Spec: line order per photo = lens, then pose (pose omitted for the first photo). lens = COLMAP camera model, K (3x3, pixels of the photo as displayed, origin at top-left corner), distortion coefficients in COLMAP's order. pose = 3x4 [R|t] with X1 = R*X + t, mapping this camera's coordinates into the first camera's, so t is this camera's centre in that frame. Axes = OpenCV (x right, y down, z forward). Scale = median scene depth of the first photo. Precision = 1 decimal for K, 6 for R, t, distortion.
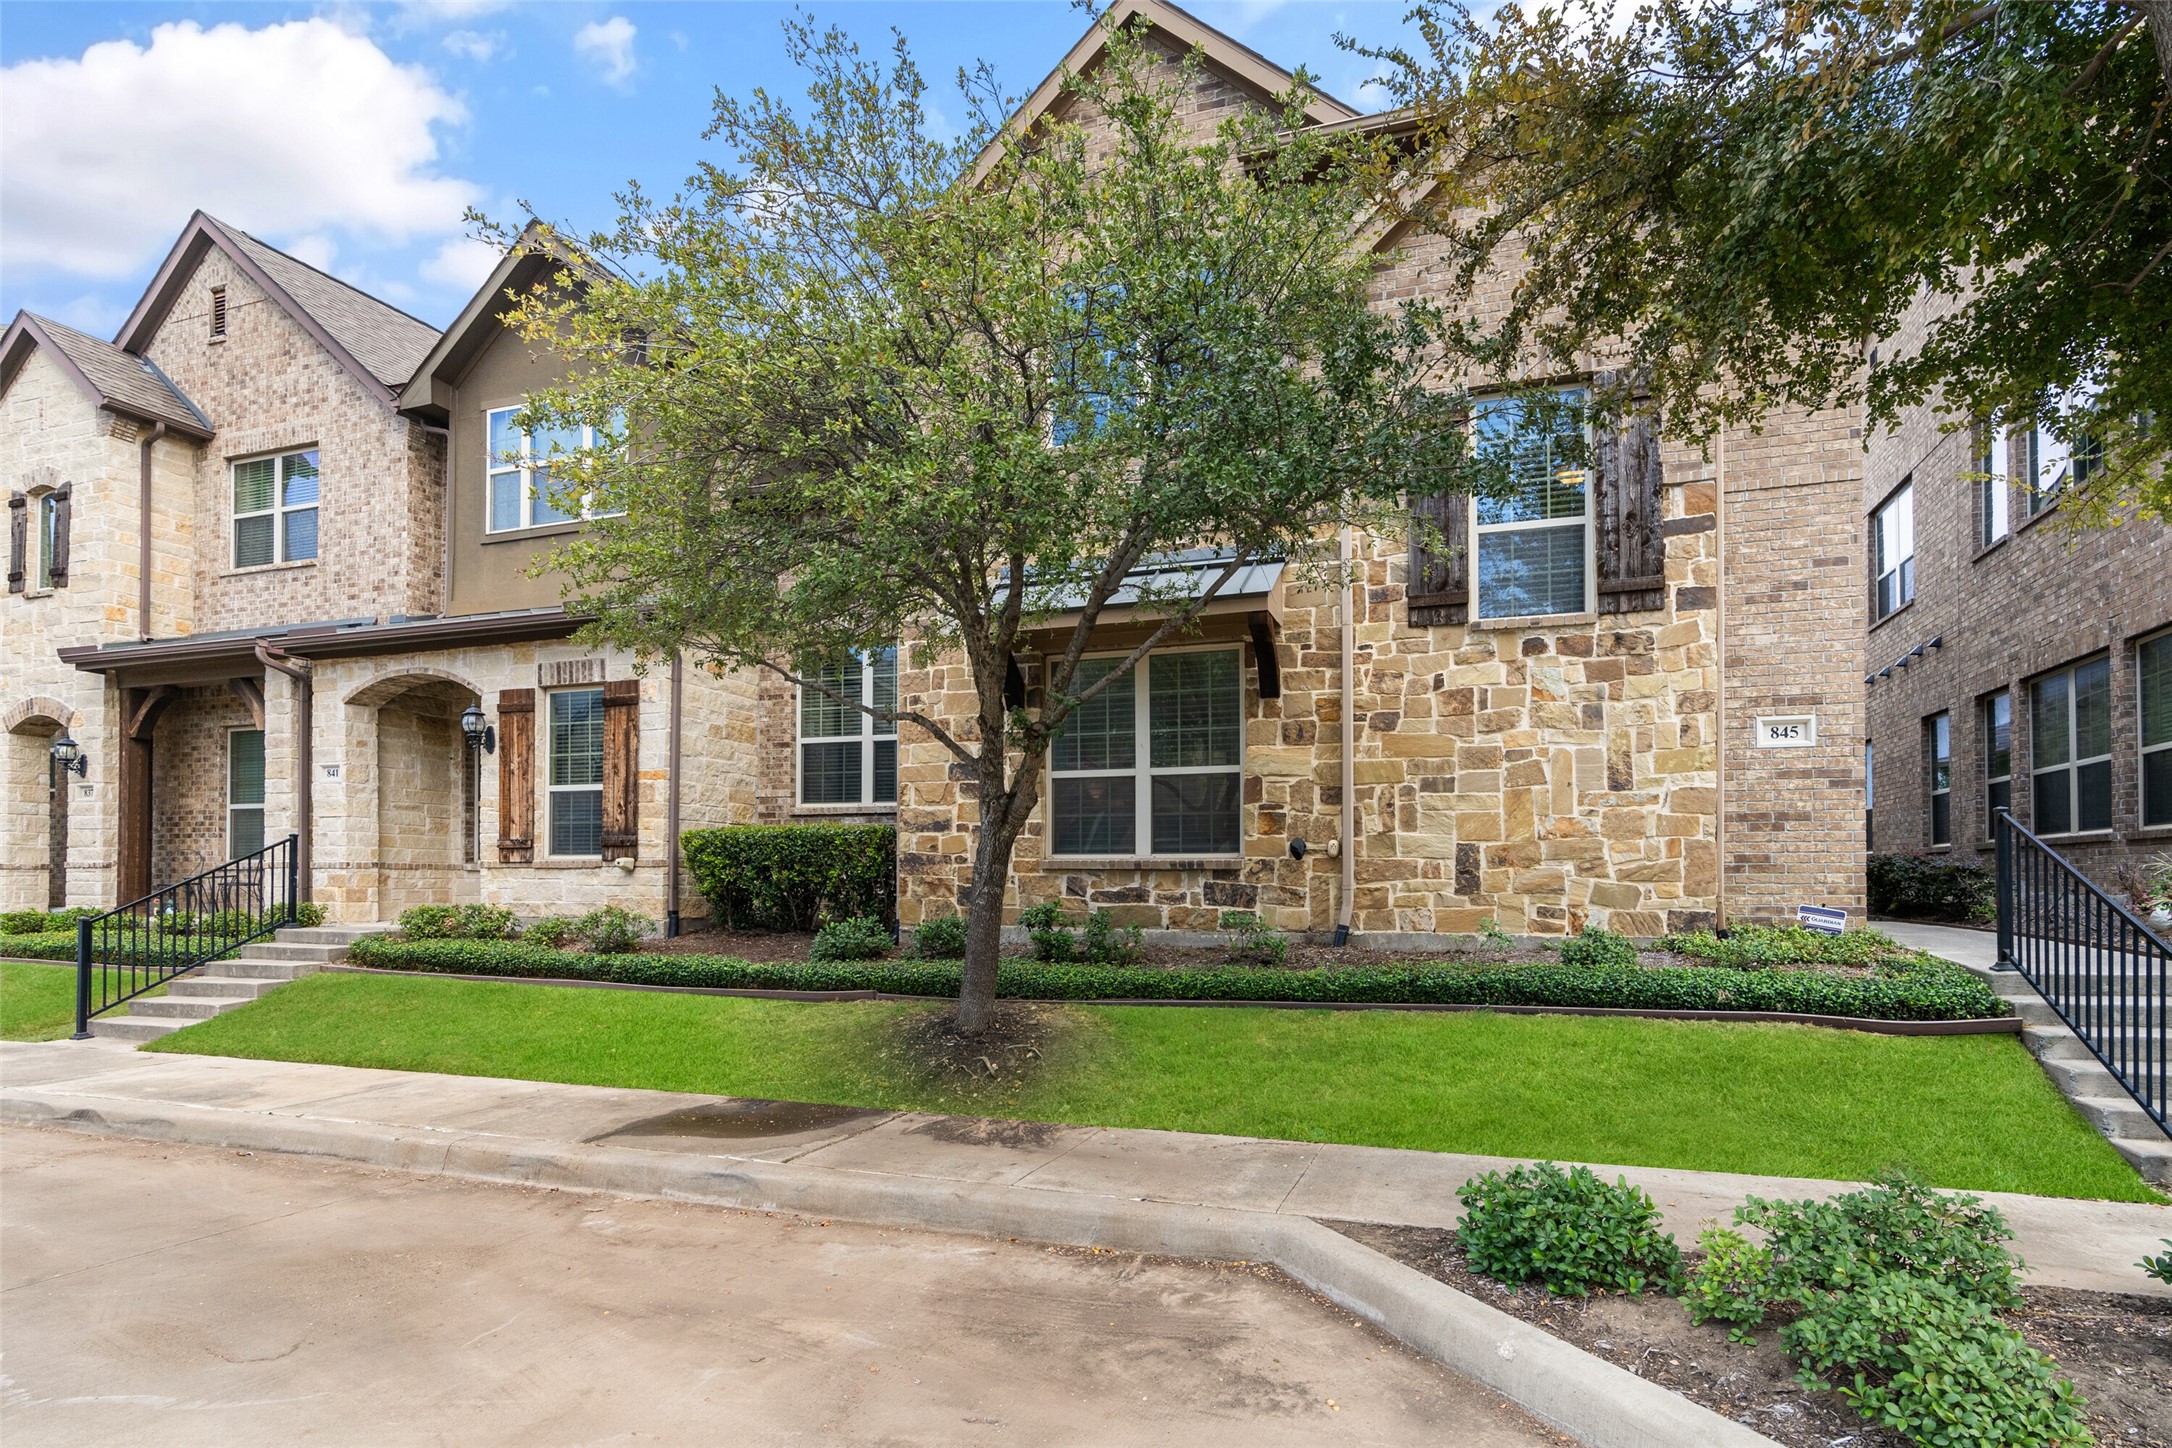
lens RADIAL K [[982.1, 0, 1092.8], [0, 982.1, 727.5], [0, 0, 1]] dist [-0.005137, 0.001174]
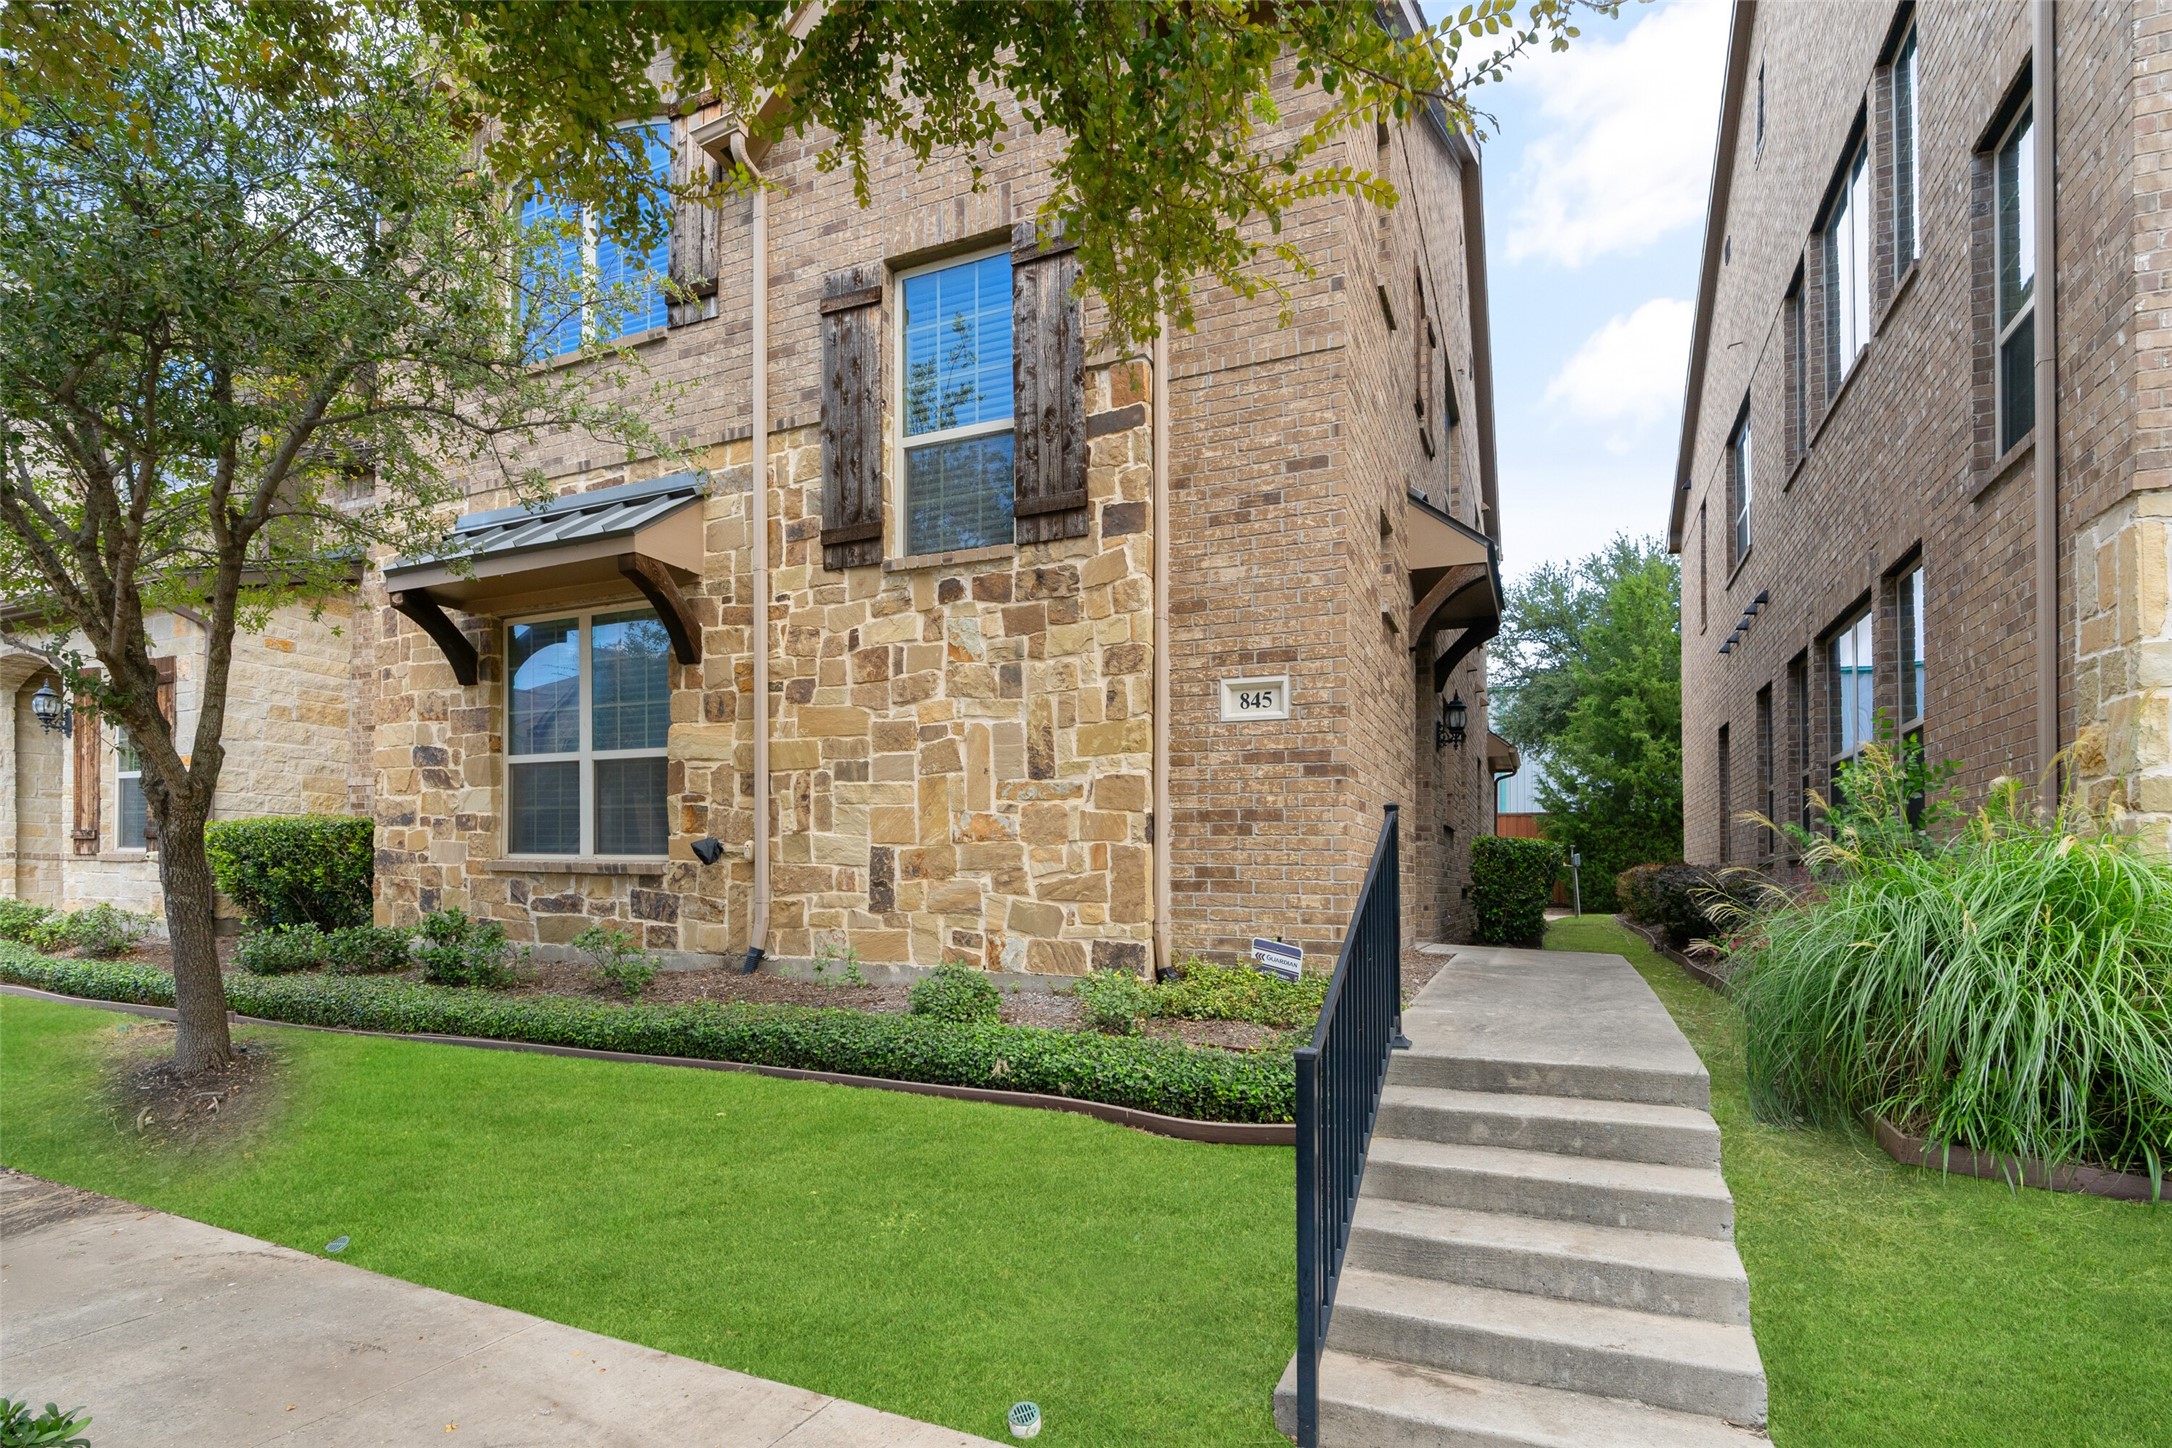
lens RADIAL K [[982.1, 0, 1080.3], [0, 982.1, 723.3], [0, 0, 1]] dist [-0.005137, 0.001174]
pose [[0.994170, -0.002589, -0.107793, 0.638385], [0.002706, 0.999996, 0.000932, 0.020655], [0.107790, -0.001219, 0.994173, 0.251331]]
